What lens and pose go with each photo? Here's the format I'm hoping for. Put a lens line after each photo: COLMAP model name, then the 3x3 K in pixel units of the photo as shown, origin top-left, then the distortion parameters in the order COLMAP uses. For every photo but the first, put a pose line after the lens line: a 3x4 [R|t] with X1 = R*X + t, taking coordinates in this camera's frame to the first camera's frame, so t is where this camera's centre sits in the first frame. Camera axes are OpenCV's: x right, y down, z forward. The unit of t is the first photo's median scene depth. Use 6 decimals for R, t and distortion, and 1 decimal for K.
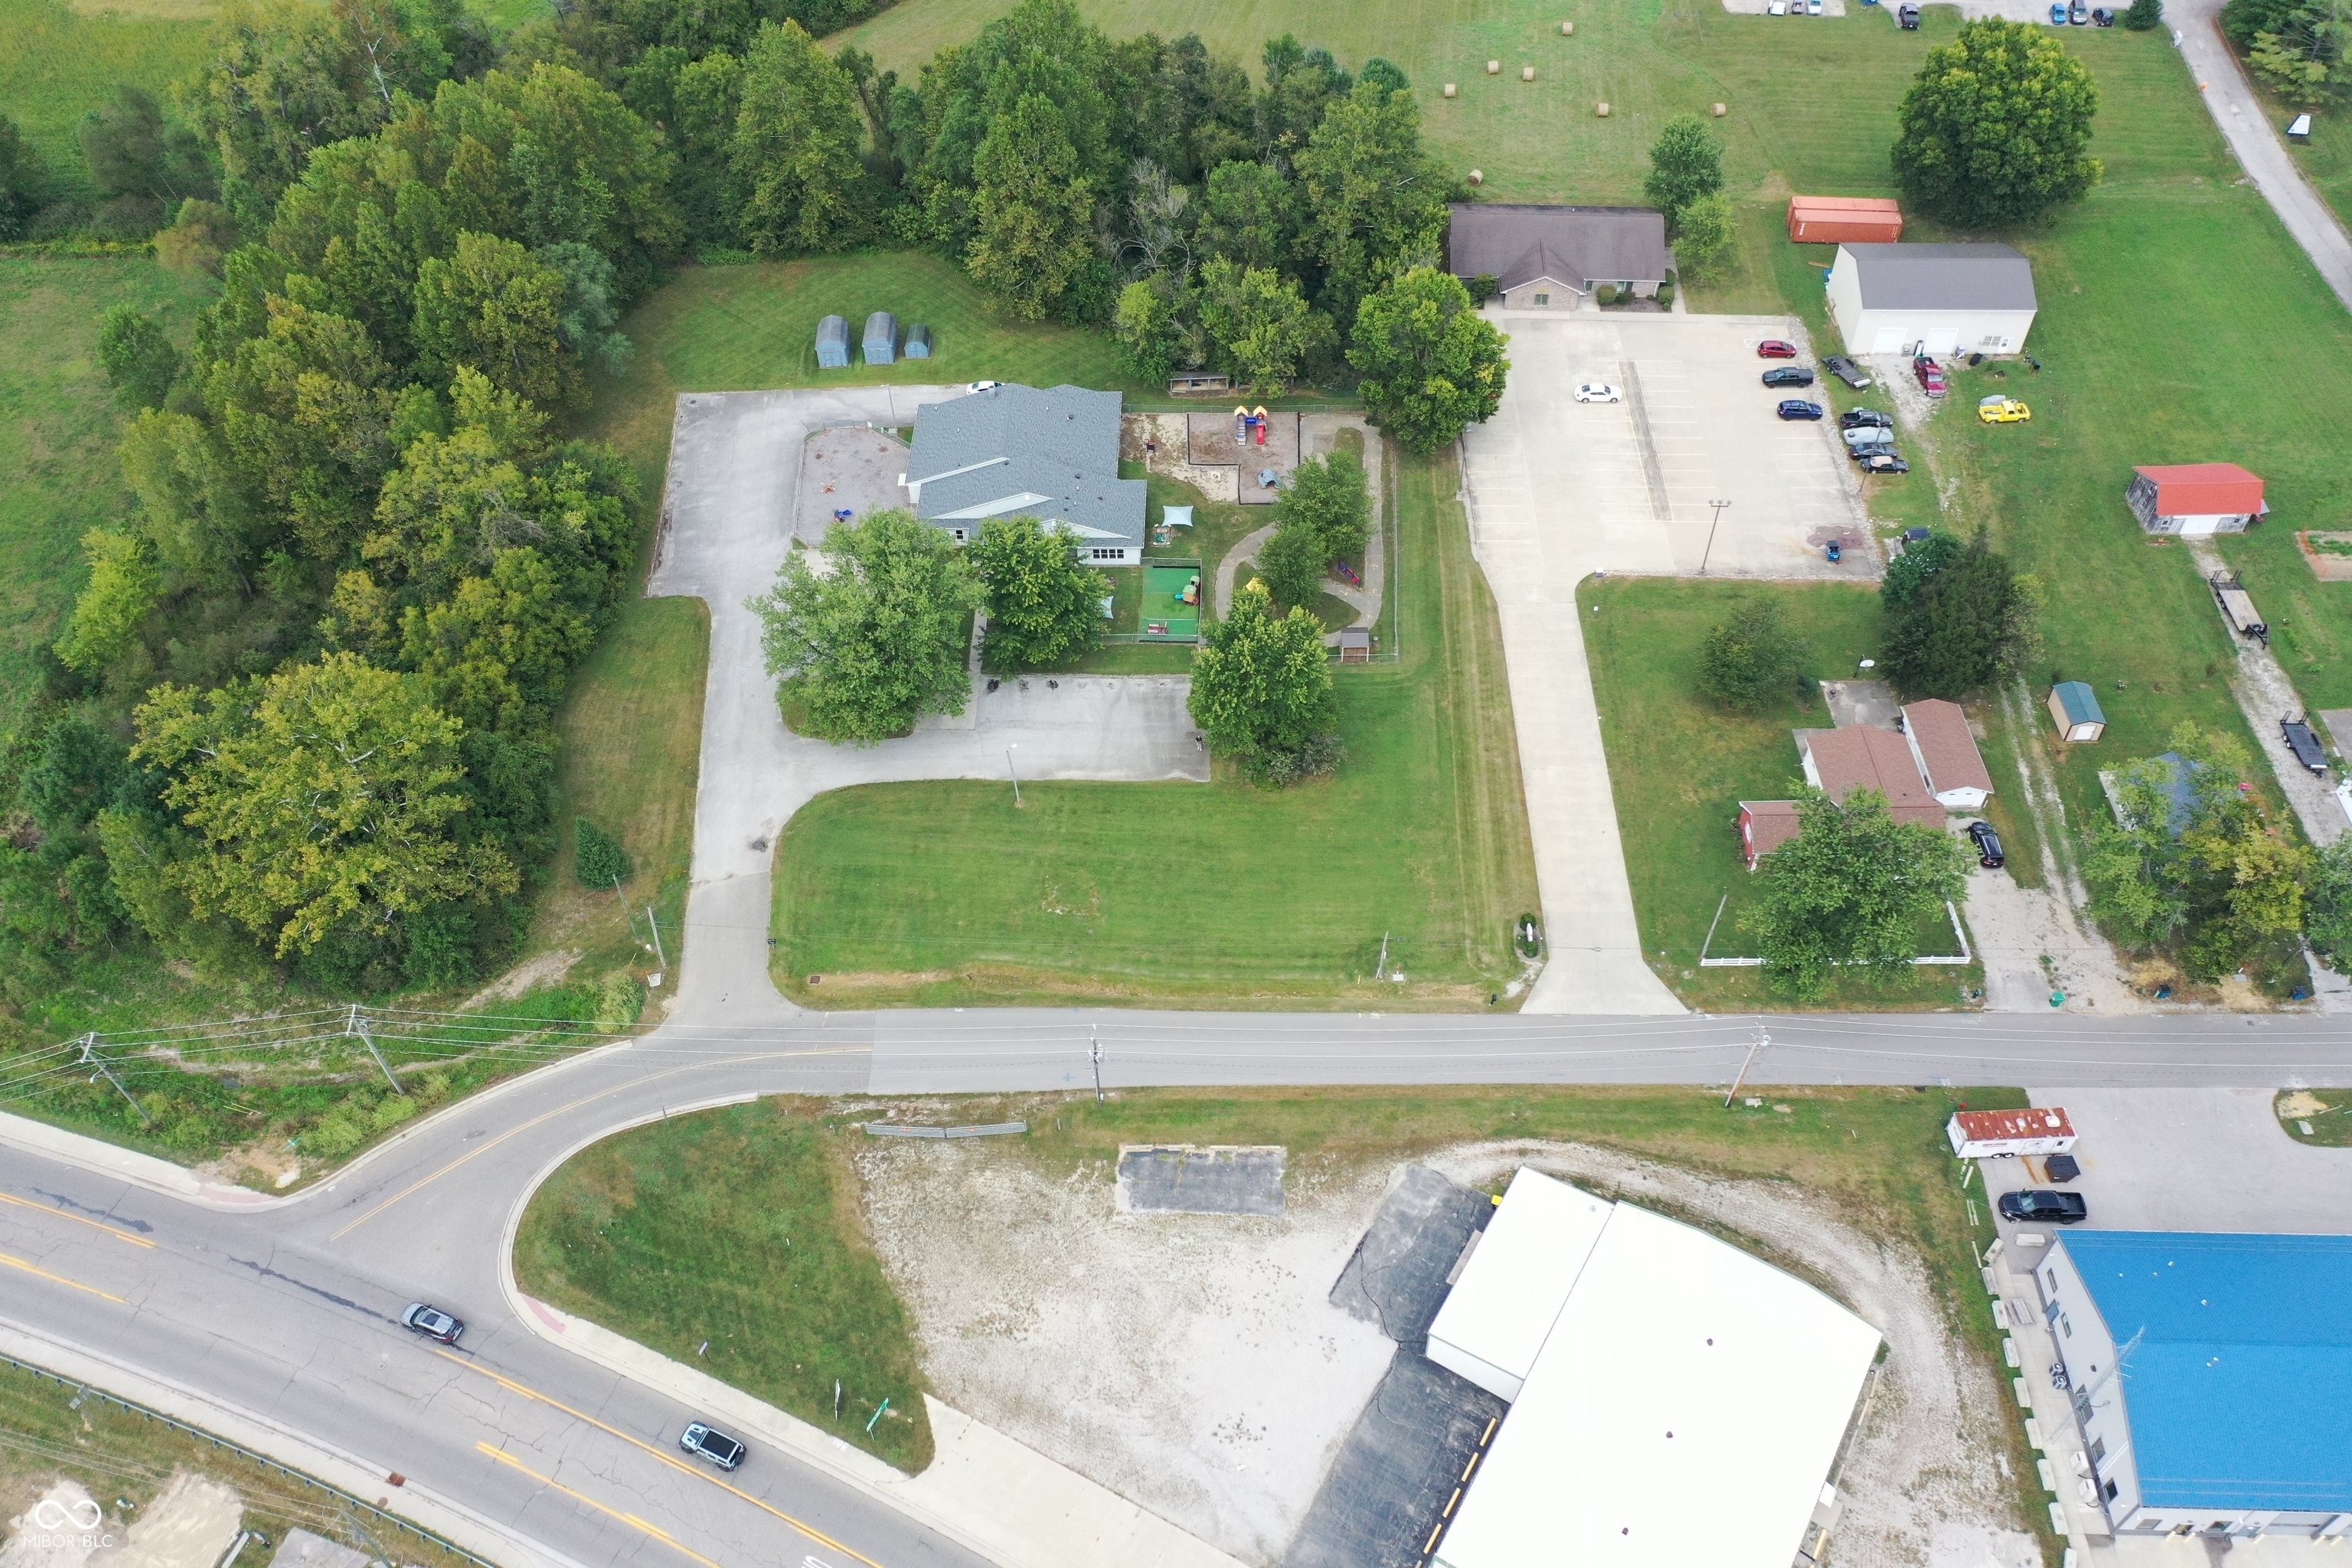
lens RADIAL K [[1865.9, 0, 1172.4], [0, 1865.9, 777.7], [0, 0, 1]] dist [0.001320, 0.006751]
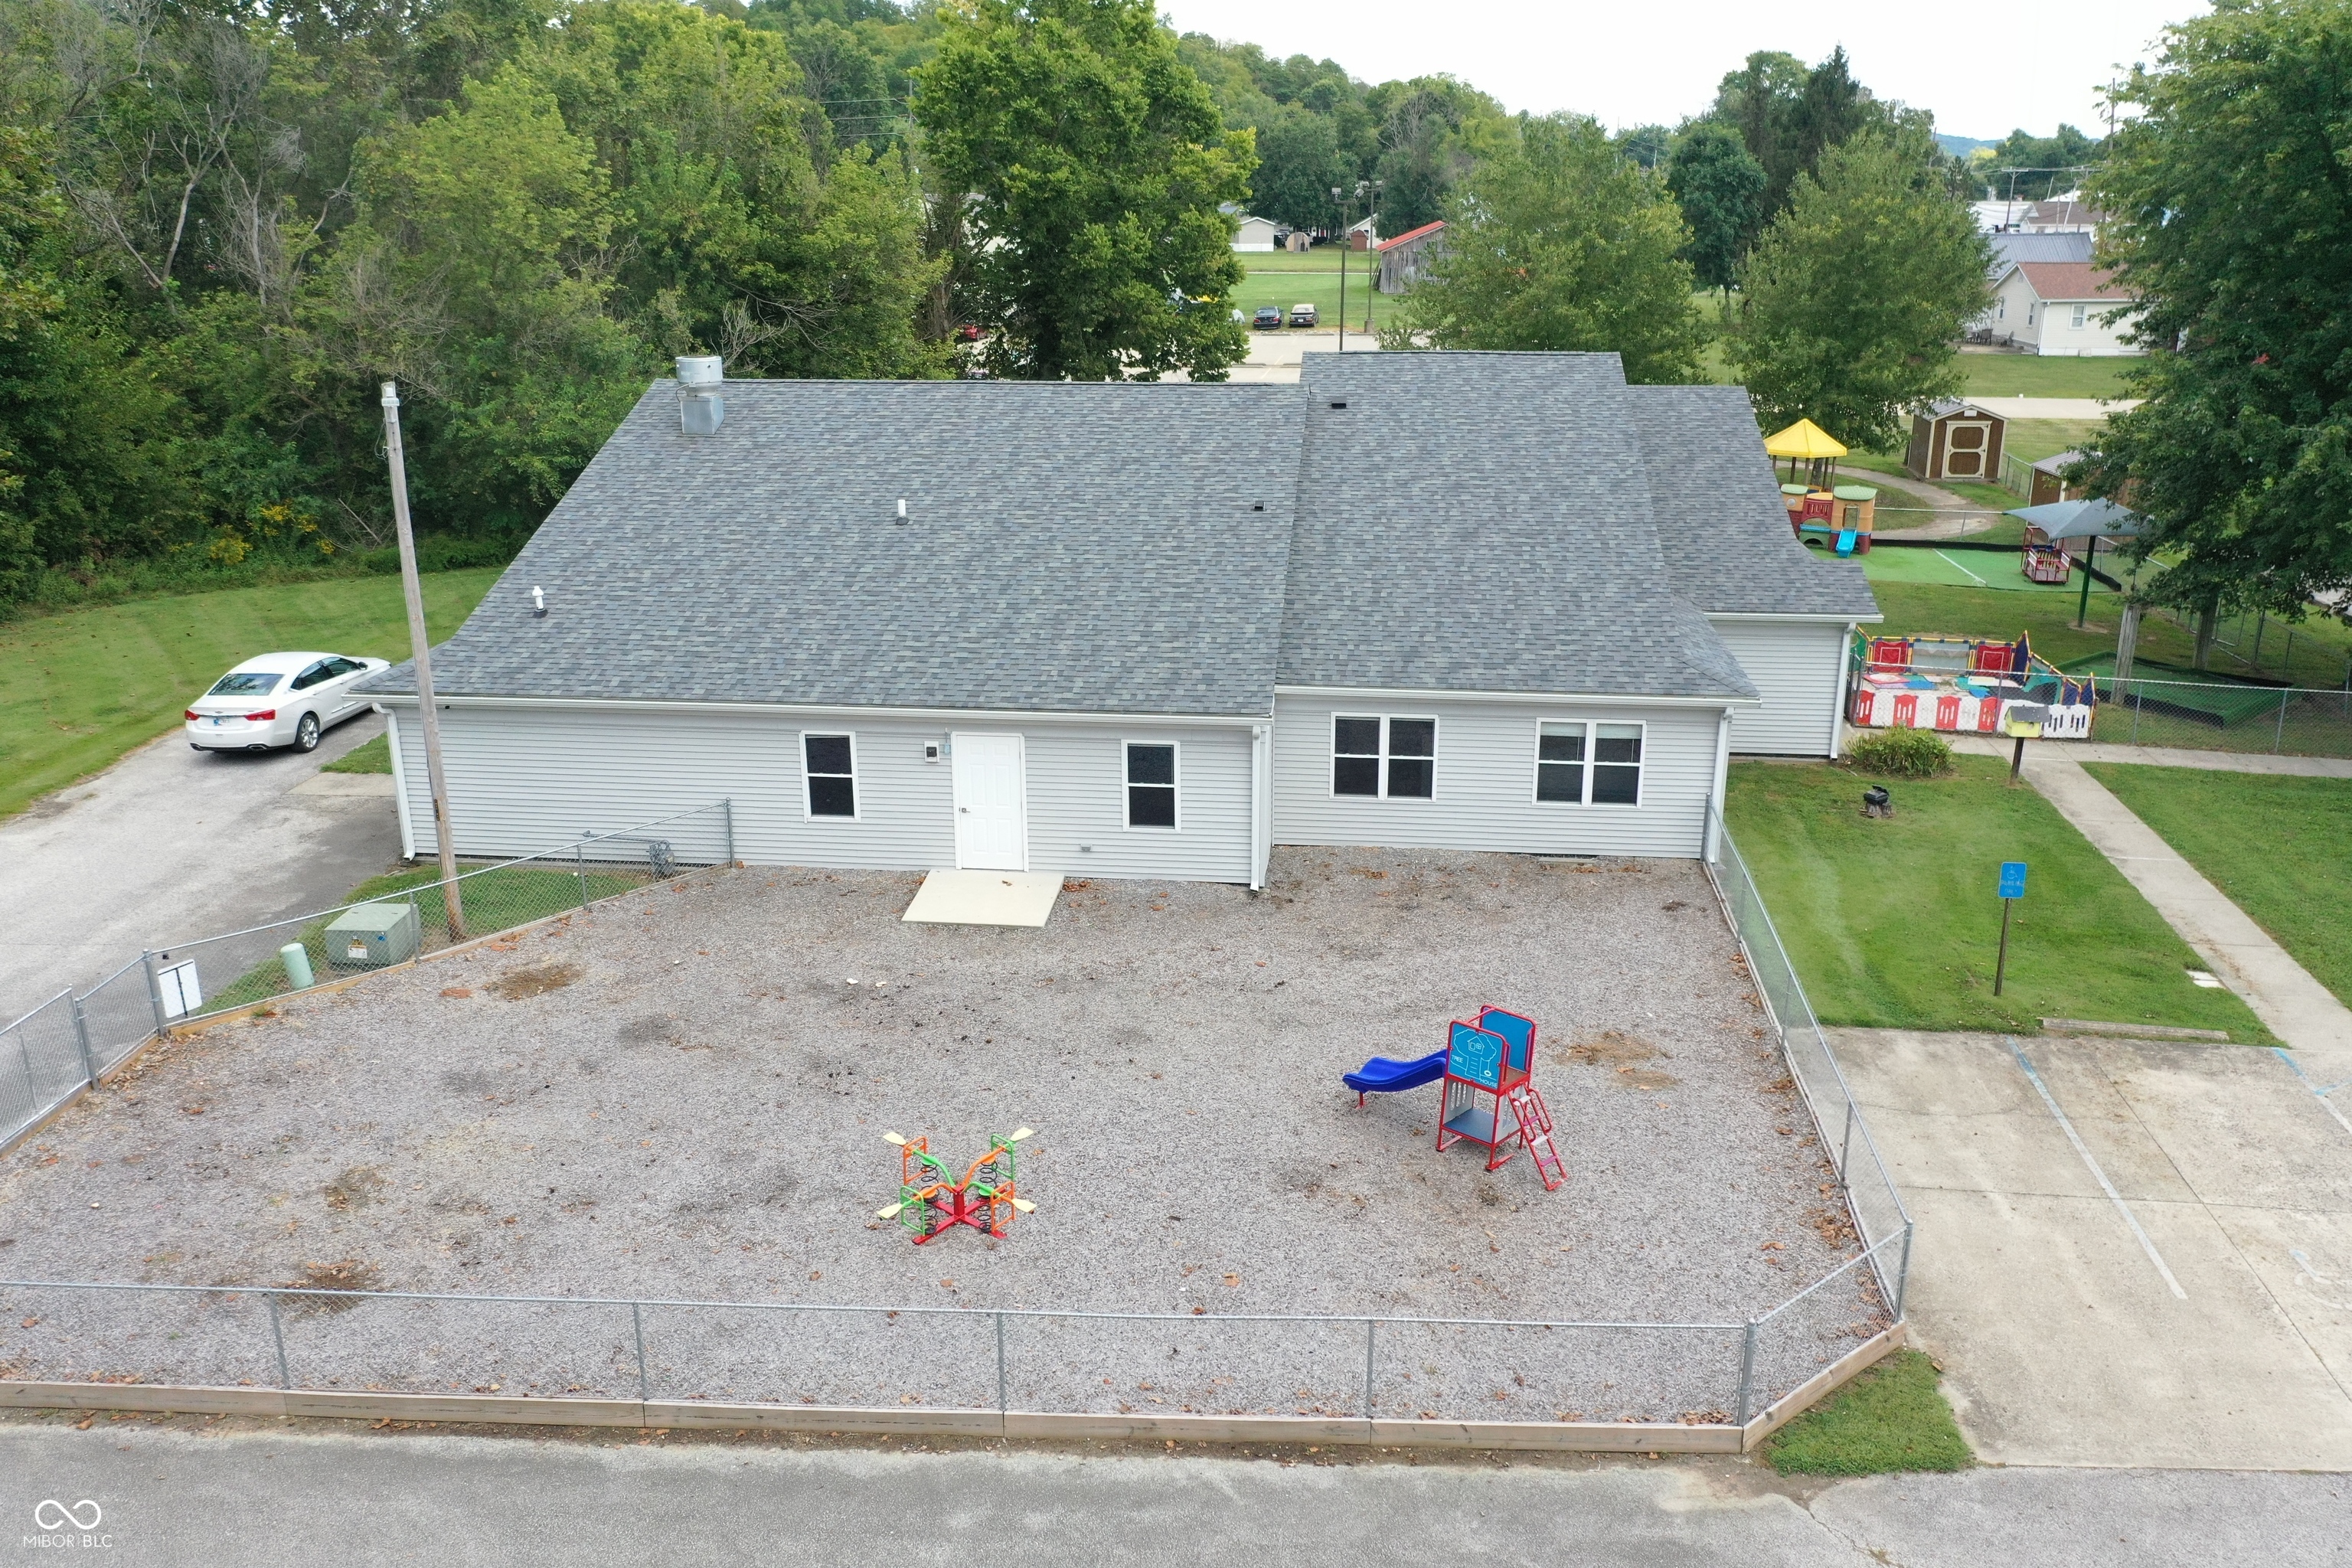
lens RADIAL K [[1865.9, 0, 1172.7], [0, 1865.9, 781.9], [0, 0, 1]] dist [0.001320, 0.006751]
pose [[0.095479, -0.287288, 0.953074, -0.303268], [0.744806, 0.655833, 0.123075, -0.195818], [-0.660415, 0.698104, 0.276592, 1.080488]]
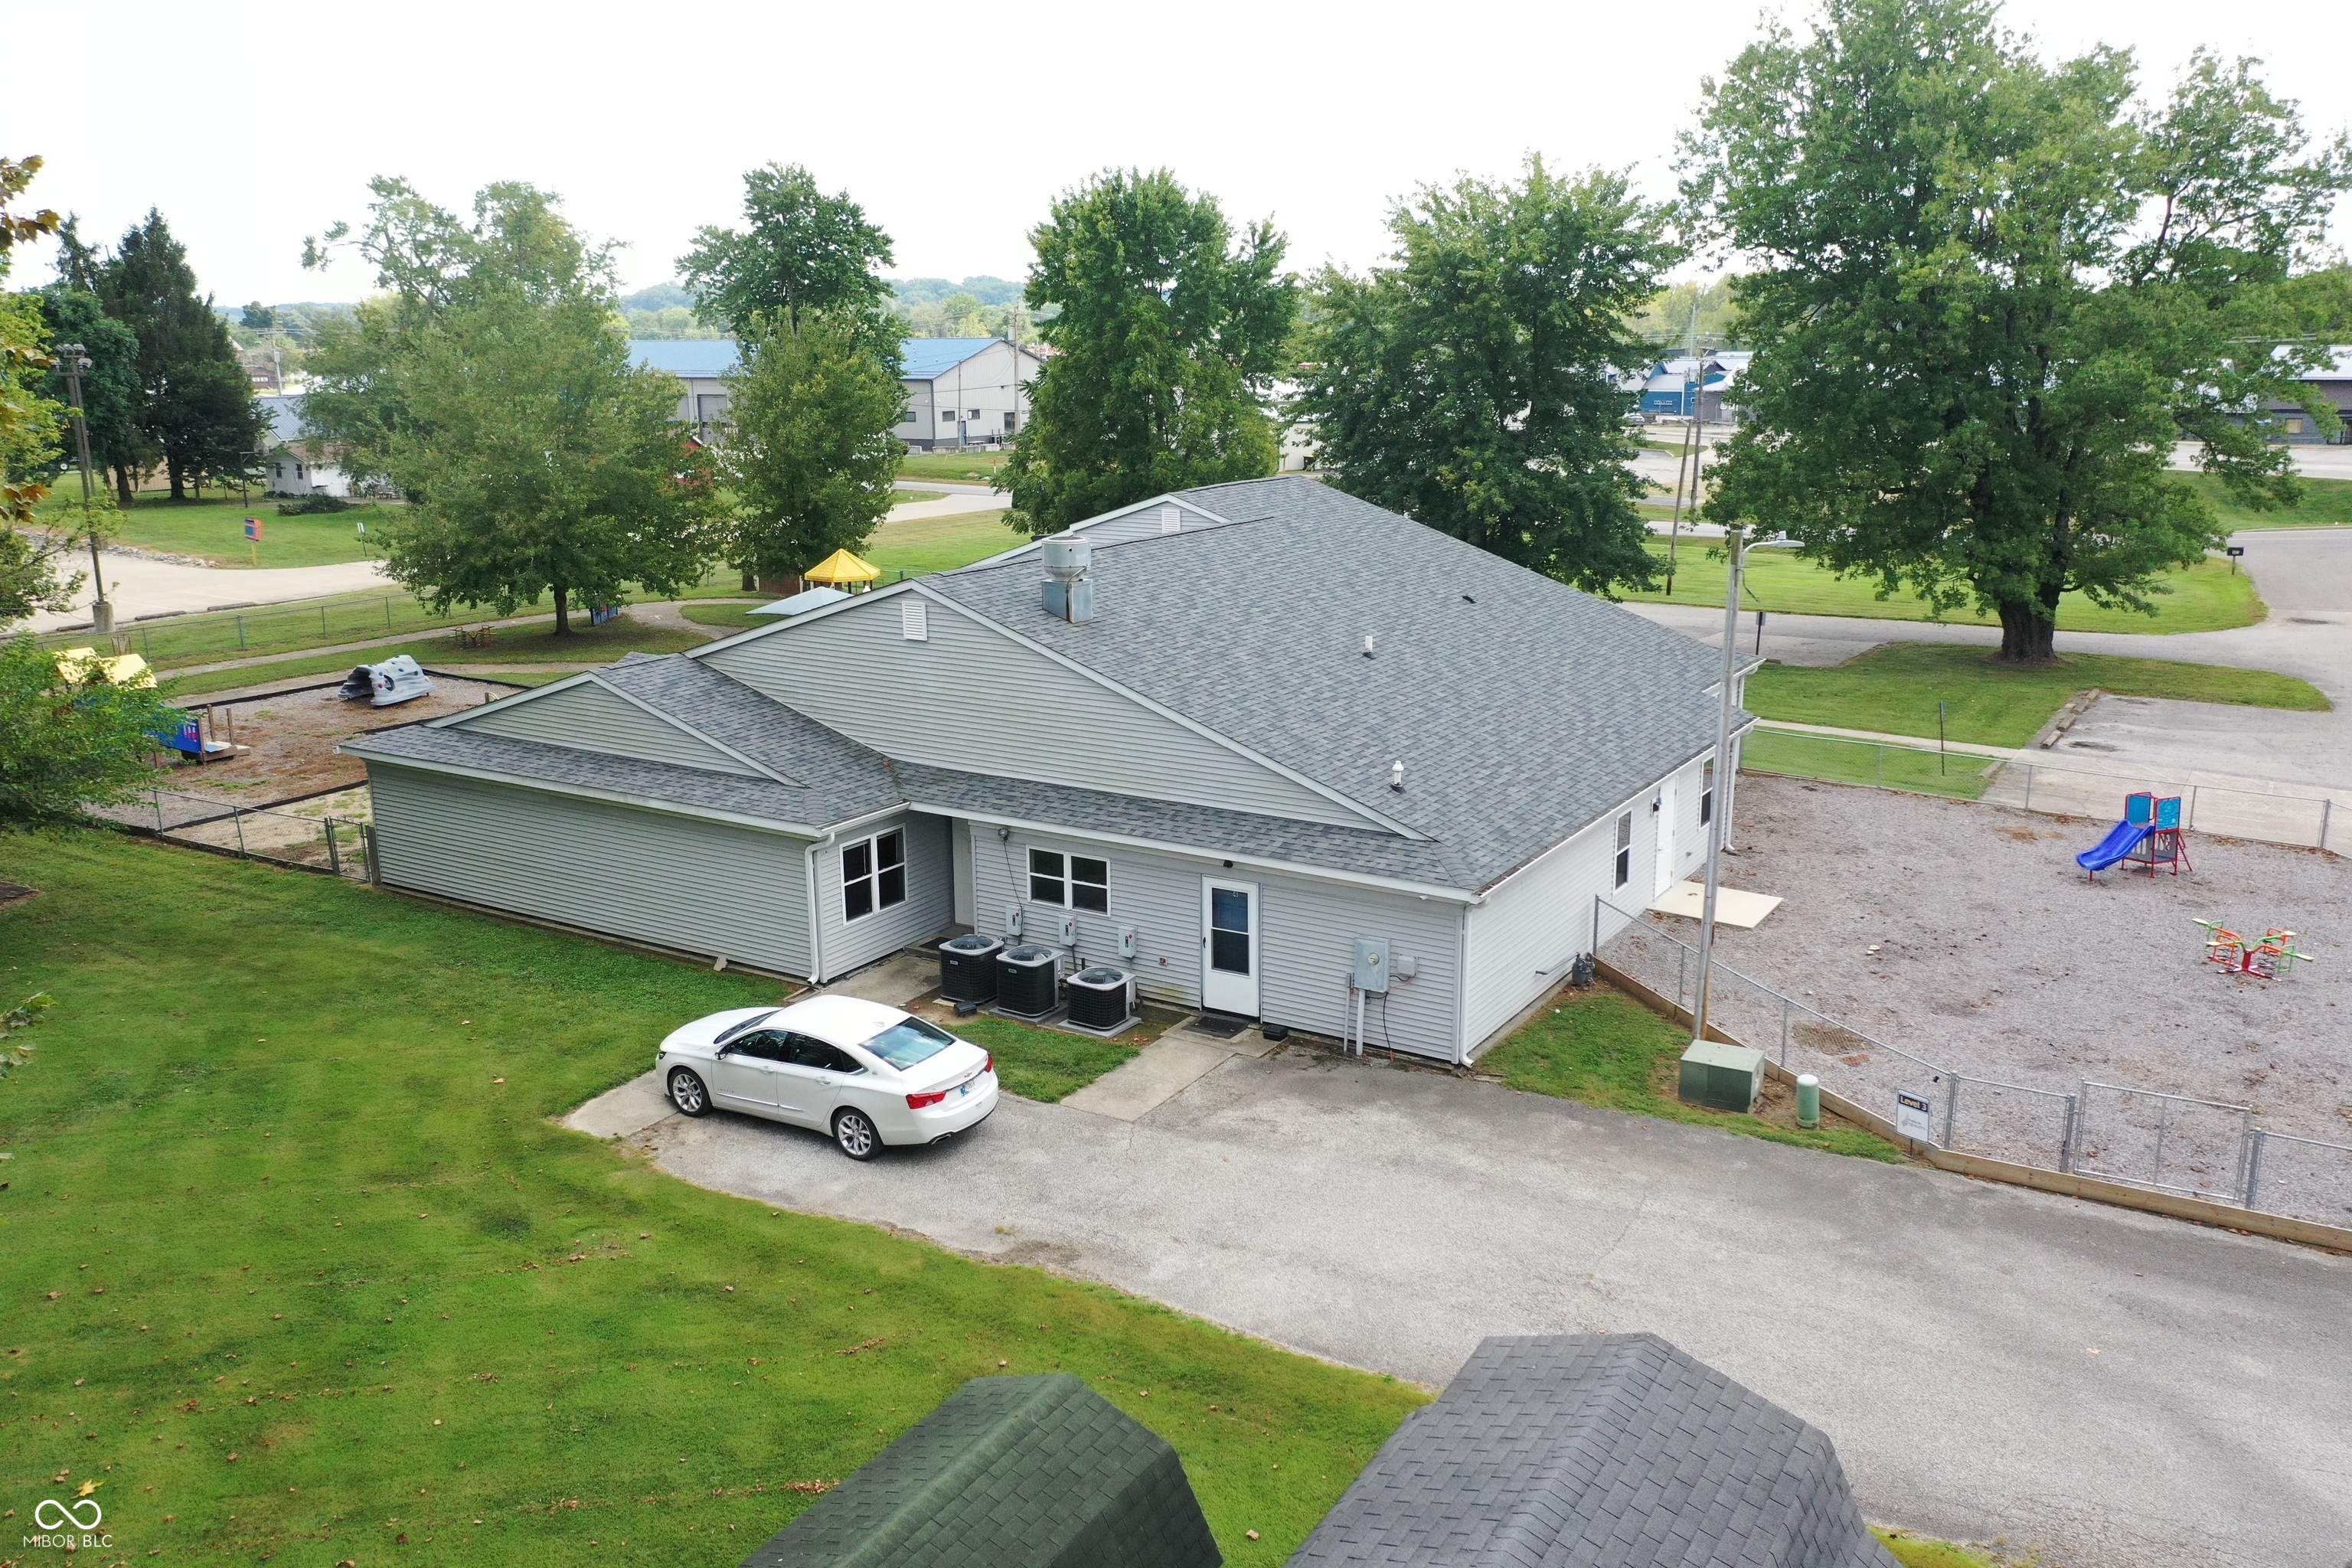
lens RADIAL K [[1865.9, 0, 1173.5], [0, 1865.9, 785.3], [0, 0, 1]] dist [0.001320, 0.006751]
pose [[-0.854883, -0.096846, 0.509701, -0.210497], [0.403529, 0.493371, 0.770552, -0.357446], [-0.326096, 0.864411, -0.382694, 1.219985]]
